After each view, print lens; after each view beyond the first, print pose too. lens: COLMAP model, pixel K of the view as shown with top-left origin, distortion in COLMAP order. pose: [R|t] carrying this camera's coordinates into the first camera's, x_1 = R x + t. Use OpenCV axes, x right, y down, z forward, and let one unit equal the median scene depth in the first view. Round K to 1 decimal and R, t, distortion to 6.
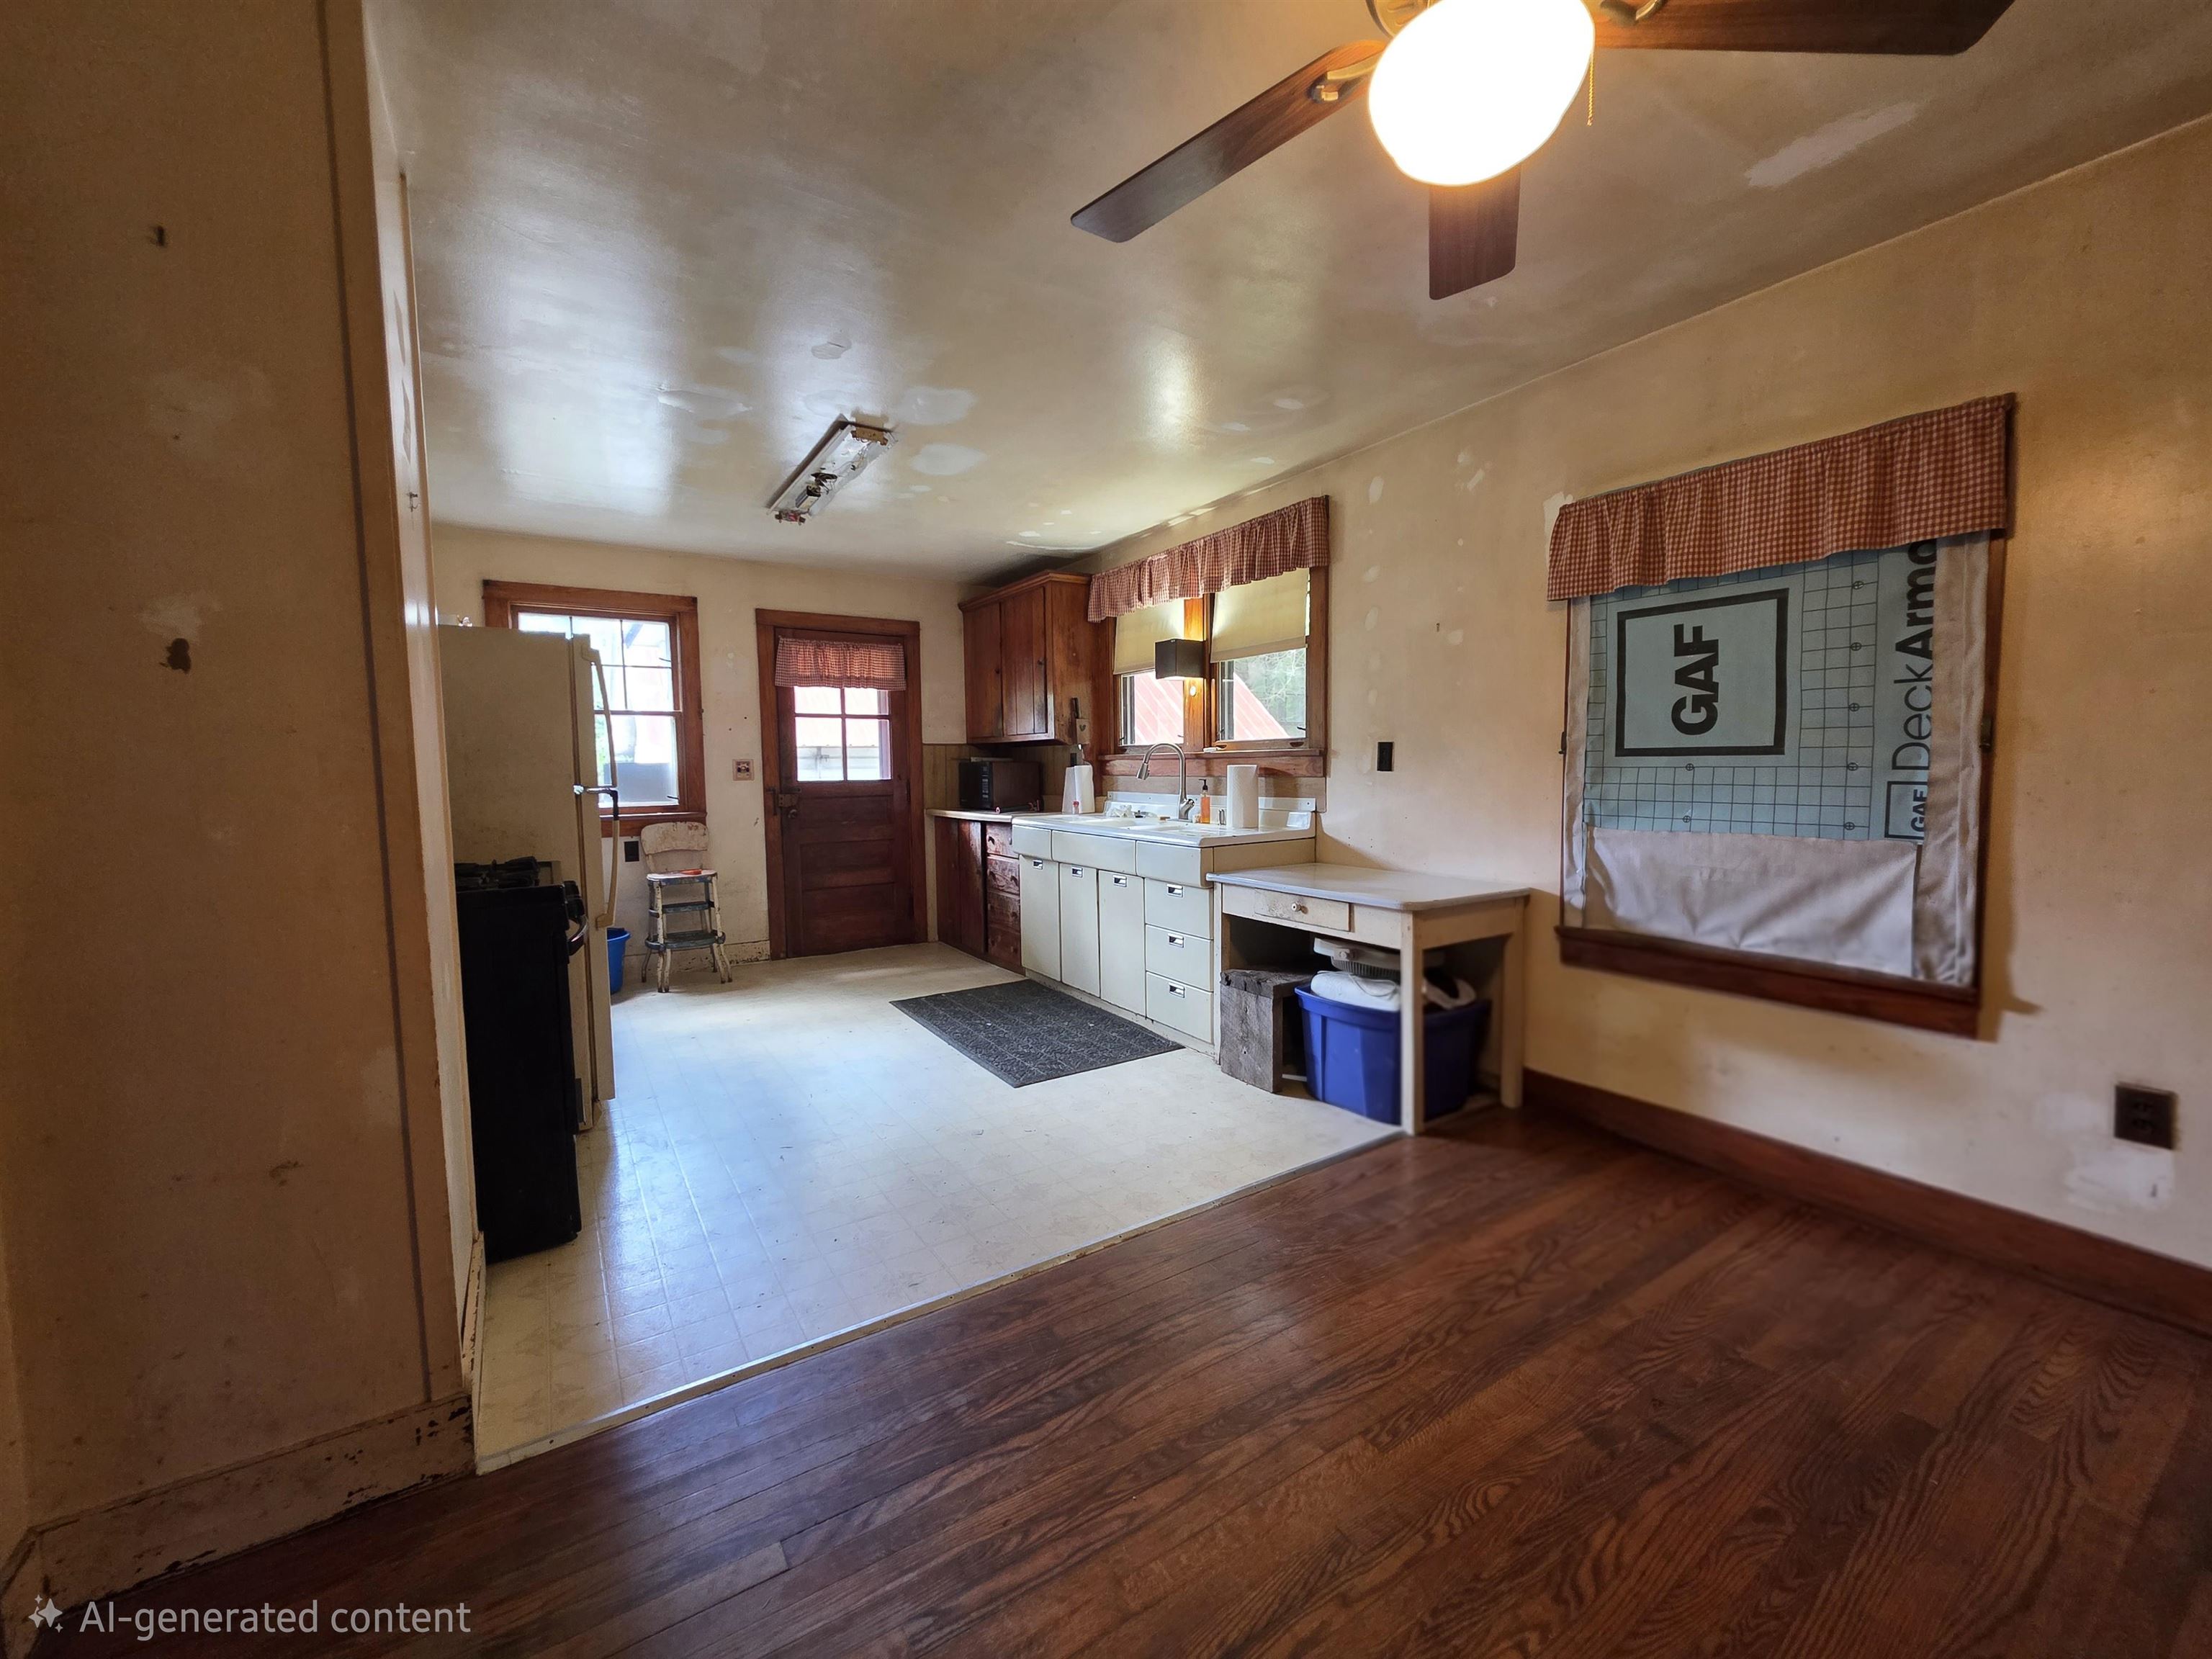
lens RADIAL K [[888.0, 0, 1110.5], [0, 888.0, 822.1], [0, 0, 1]] dist [0.001191, -0.001191]
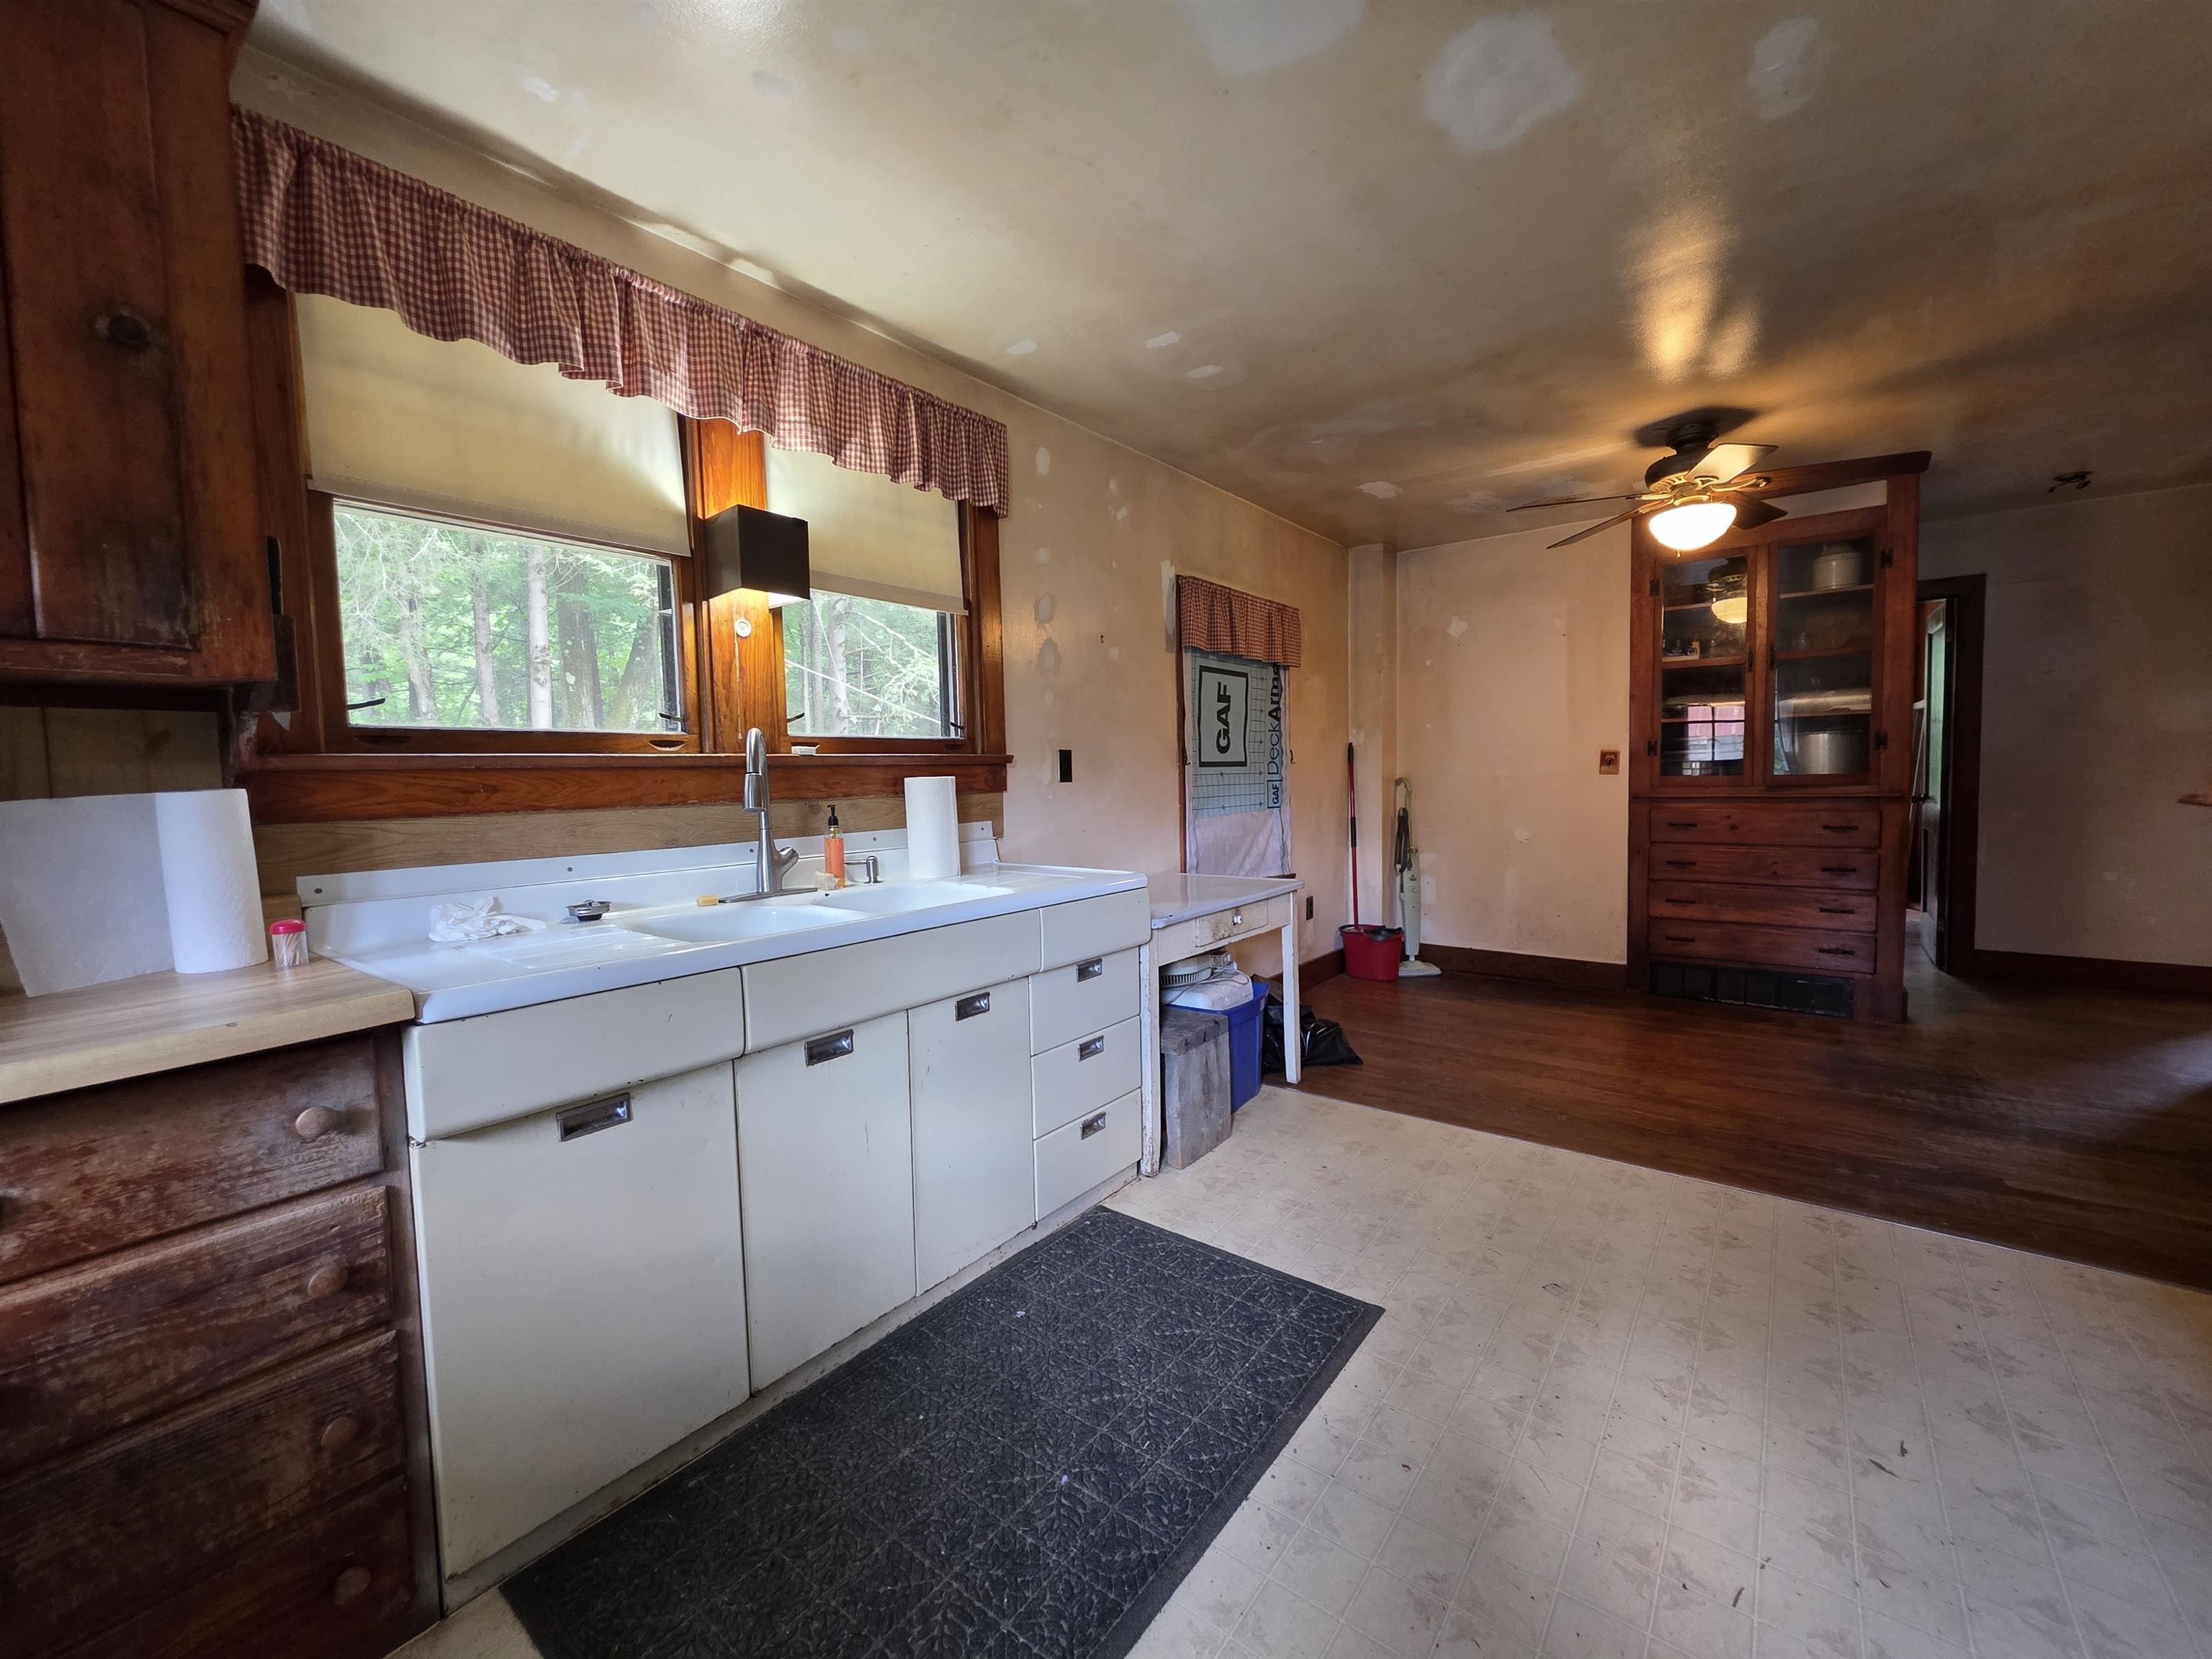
lens RADIAL K [[888.0, 0, 1112.5], [0, 888.0, 826.5], [0, 0, 1]] dist [0.001191, -0.001191]
pose [[-0.338891, -0.034213, 0.940203, -0.638645], [0.090750, 0.993490, 0.068862, -0.080510], [-0.936439, 0.108660, -0.333580, 1.446325]]
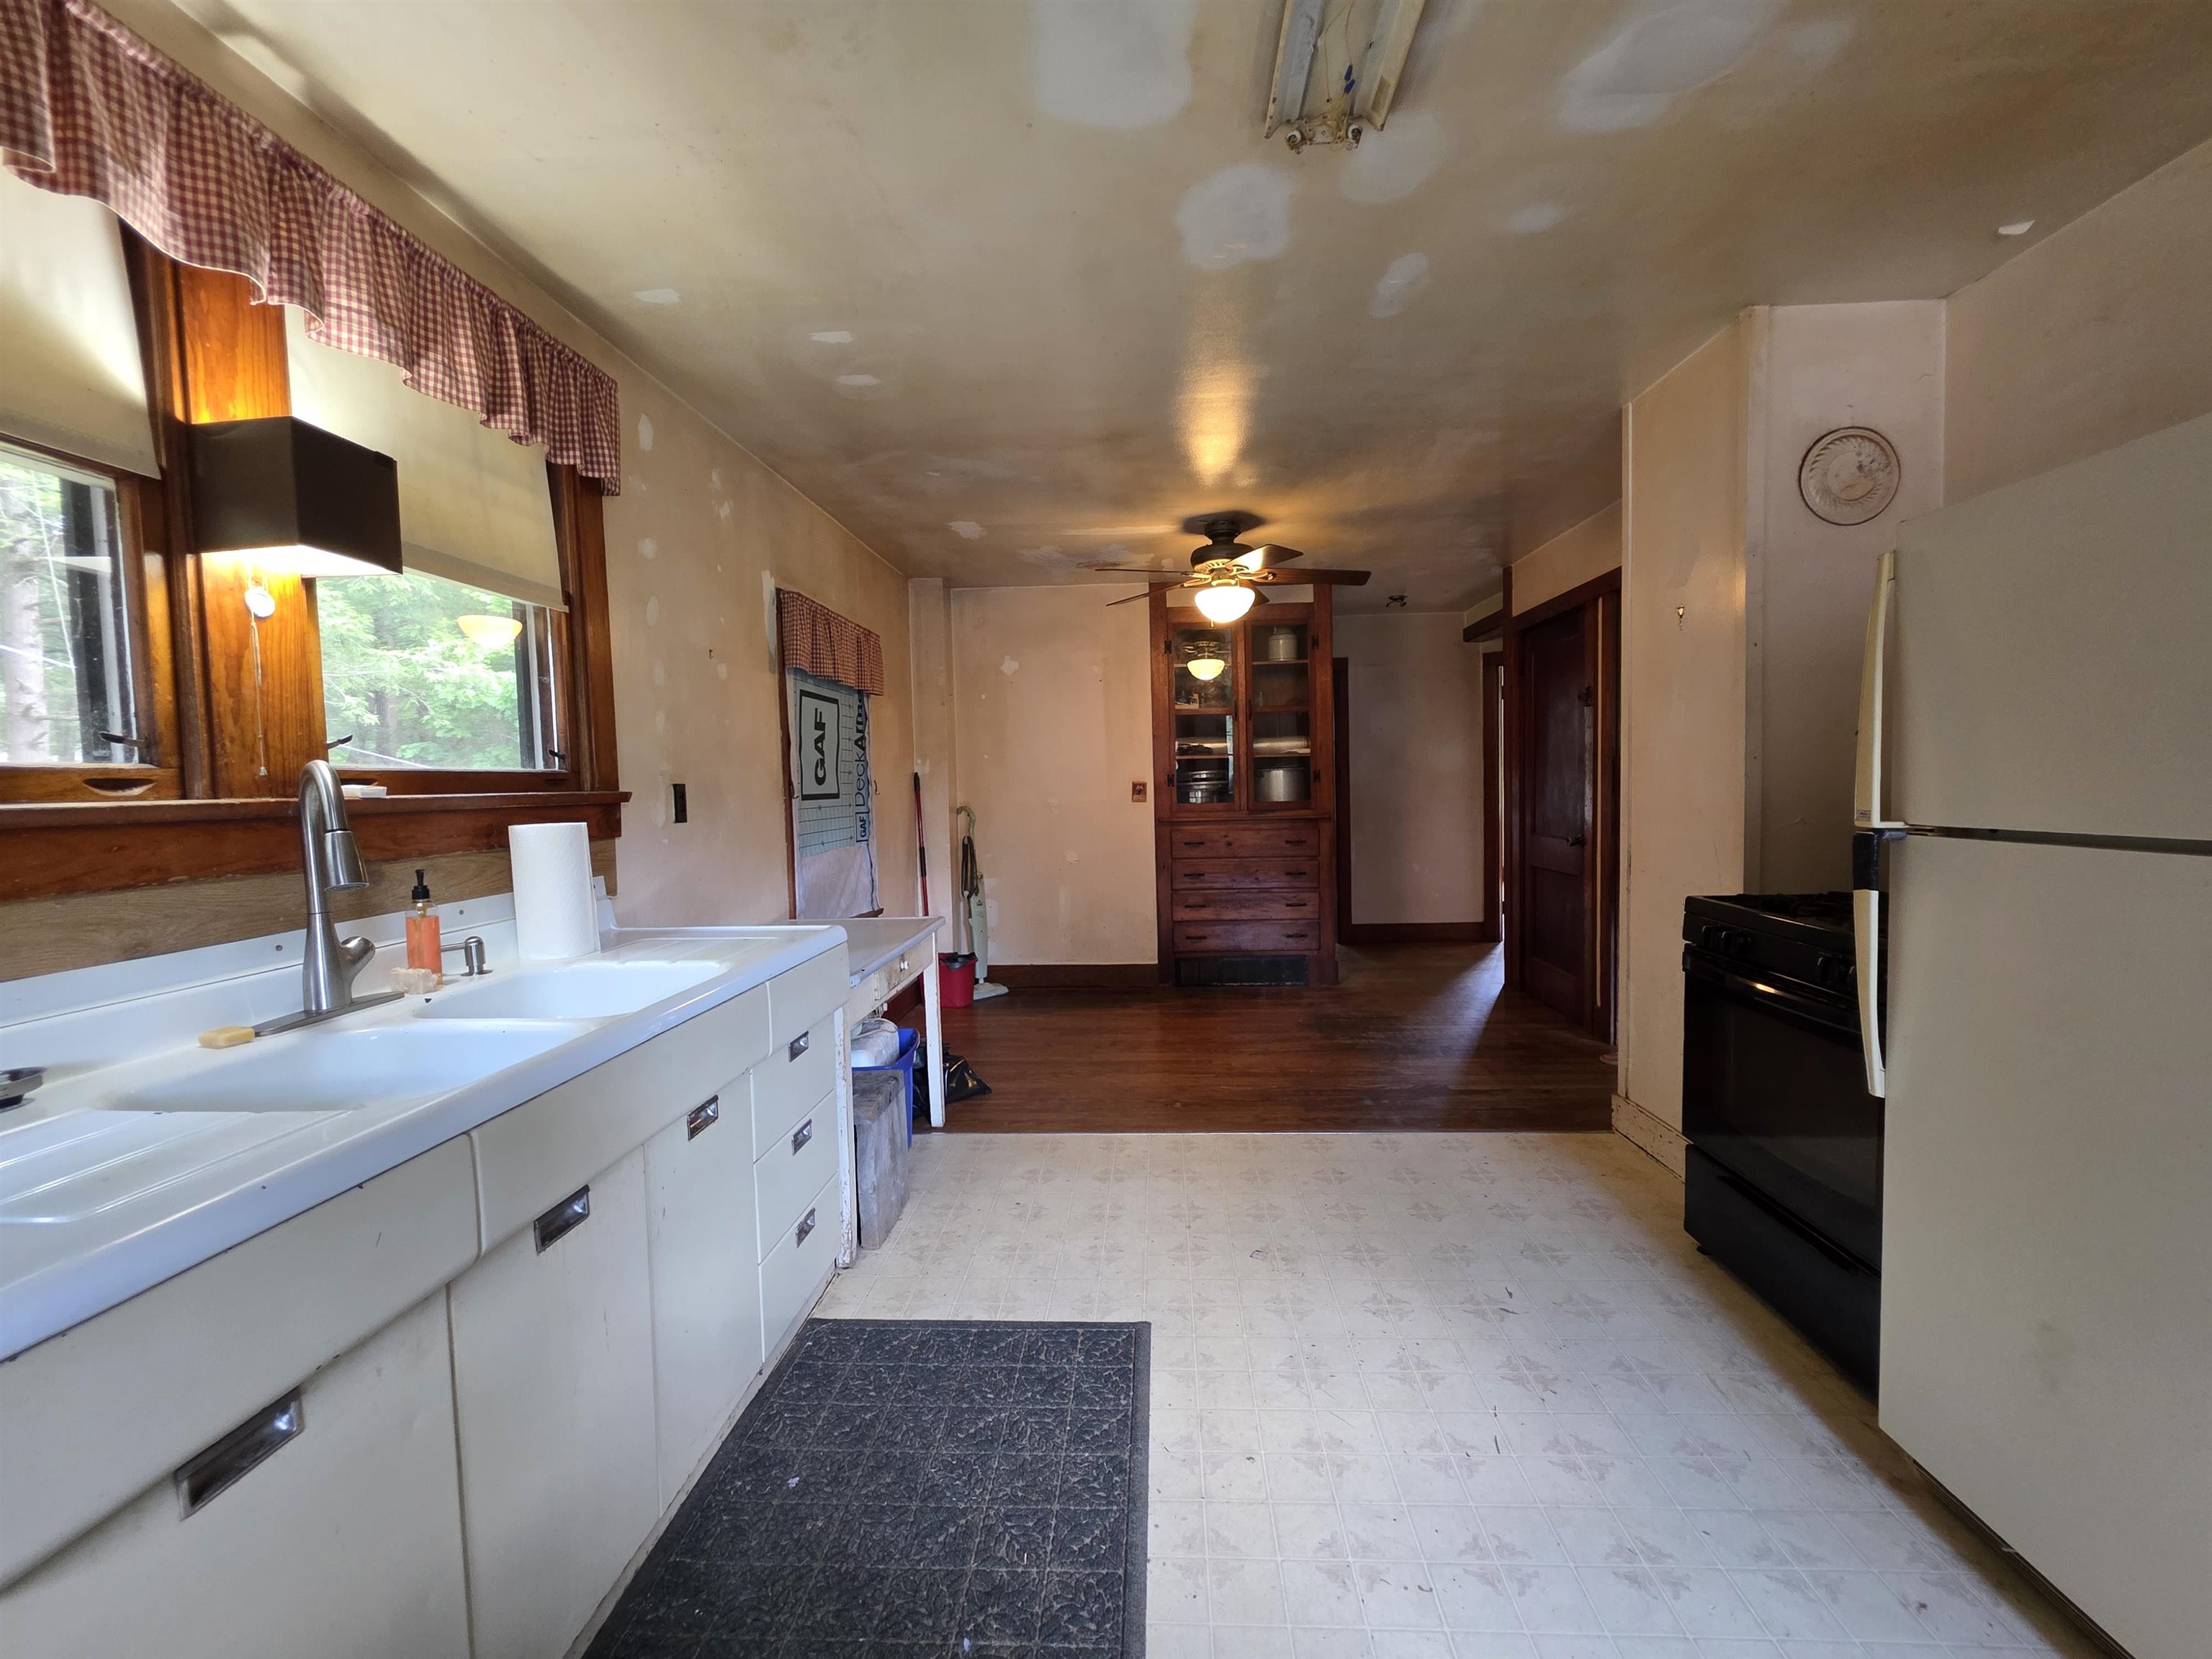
lens RADIAL K [[888.0, 0, 1118.6], [0, 888.0, 825.6], [0, 0, 1]] dist [0.001191, -0.001191]
pose [[-0.815693, 0.005986, 0.578454, -0.488381], [0.074850, 0.992633, 0.095276, -0.113009], [-0.573622, 0.121014, -0.810132, 1.600061]]
